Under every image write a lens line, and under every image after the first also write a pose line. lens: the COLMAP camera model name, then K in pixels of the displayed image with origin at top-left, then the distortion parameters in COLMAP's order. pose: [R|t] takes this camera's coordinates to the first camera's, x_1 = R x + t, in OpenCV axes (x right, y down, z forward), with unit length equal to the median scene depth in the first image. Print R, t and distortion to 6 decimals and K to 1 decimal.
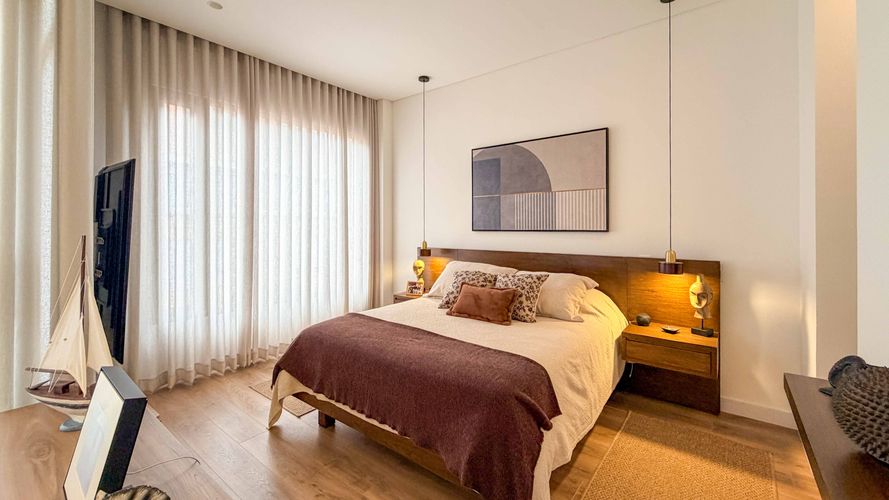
lens RADIAL K [[361.7, 0, 445.6], [0, 361.7, 227.4], [0, 0, 1]] dist [-0.000496, 0.000035]
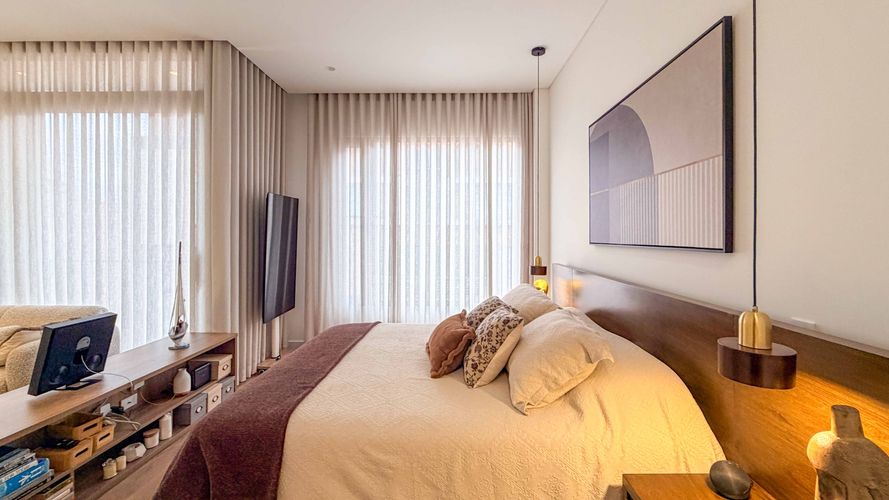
lens RADIAL K [[371.3, 0, 449.7], [0, 371.3, 235.3], [0, 0, 1]] dist [-0.000167, 0.000151]
pose [[0.608904, -0.000028, -0.793244, 0.512193], [-0.003472, 0.999990, -0.002700, -0.005046], [0.793236, 0.004399, 0.608898, 0.384956]]
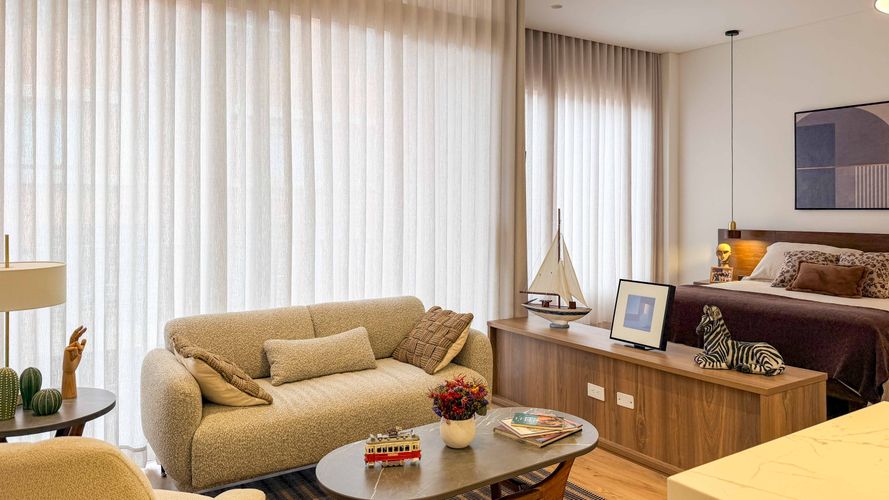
lens RADIAL K [[651.8, 0, 450.8], [0, 651.8, 205.4], [0, 0, 1]] dist [0.035614, -0.037155]
pose [[0.951948, 0.000639, -0.306260, -0.240841], [-0.001588, 0.999995, -0.002850, 0.006884], [0.306256, 0.003200, 0.951944, -0.763637]]
